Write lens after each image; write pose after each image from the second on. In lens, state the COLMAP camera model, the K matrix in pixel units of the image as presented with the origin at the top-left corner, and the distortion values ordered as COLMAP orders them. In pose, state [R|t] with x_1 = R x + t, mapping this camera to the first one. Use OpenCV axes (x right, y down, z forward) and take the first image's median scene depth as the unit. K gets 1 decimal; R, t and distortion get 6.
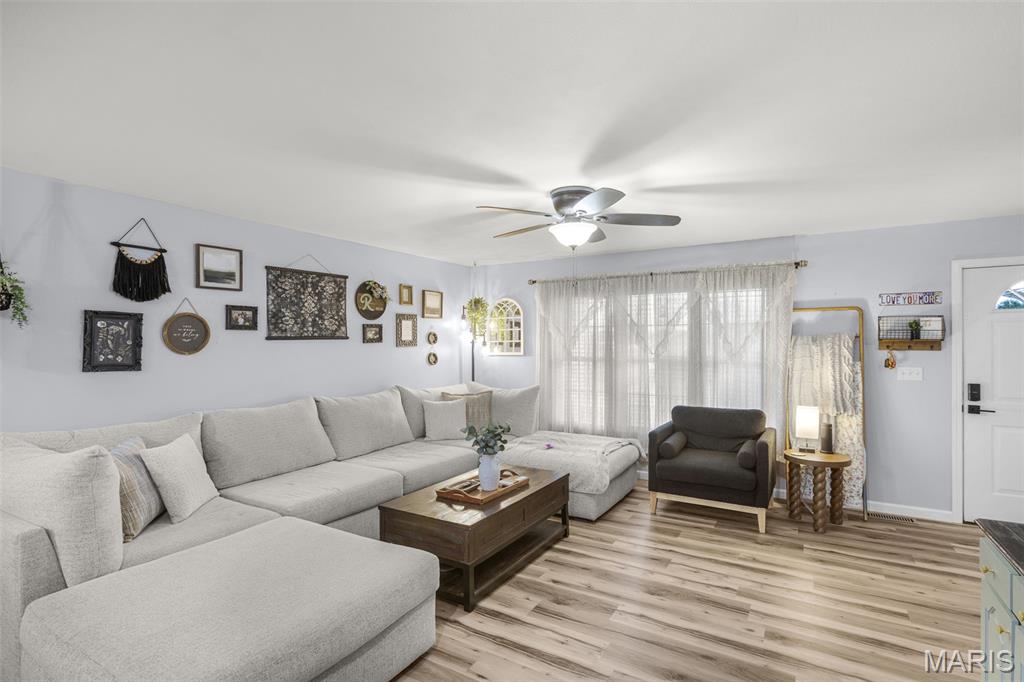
lens RADIAL K [[469.7, 0, 512.3], [0, 469.7, 338.8], [0, 0, 1]] dist [-0.017436, 0.000051]
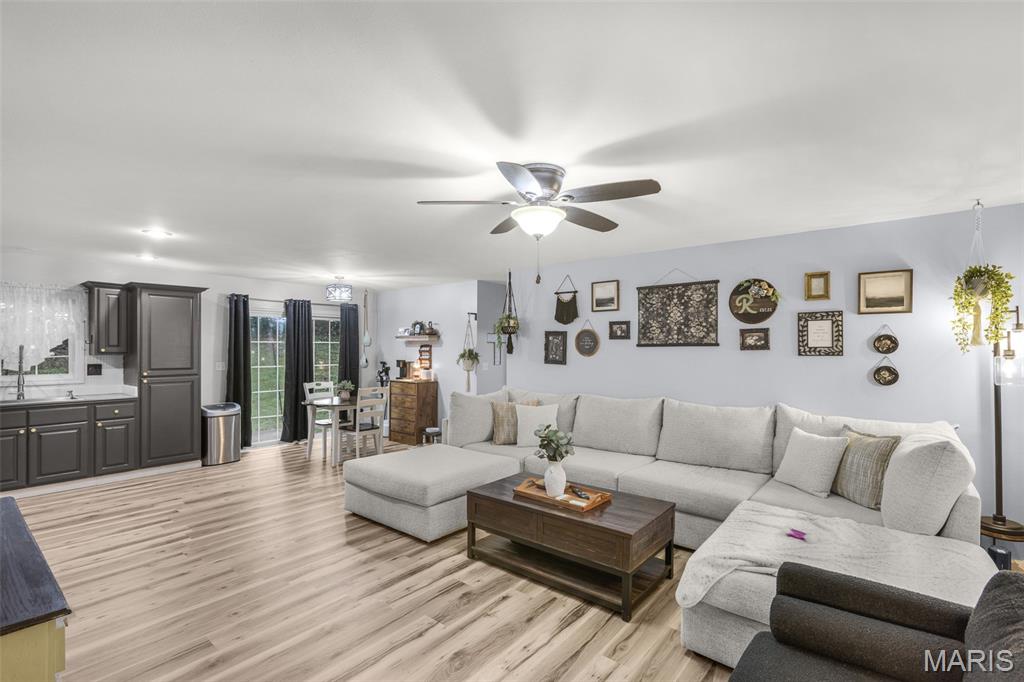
lens RADIAL K [[469.7, 0, 512.4], [0, 469.7, 344.6], [0, 0, 1]] dist [-0.017436, 0.000051]
pose [[-0.112328, -0.005896, -0.993654, 0.700013], [0.001335, 0.999981, -0.006085, 0.003514], [0.993670, -0.002010, -0.112318, 0.750596]]
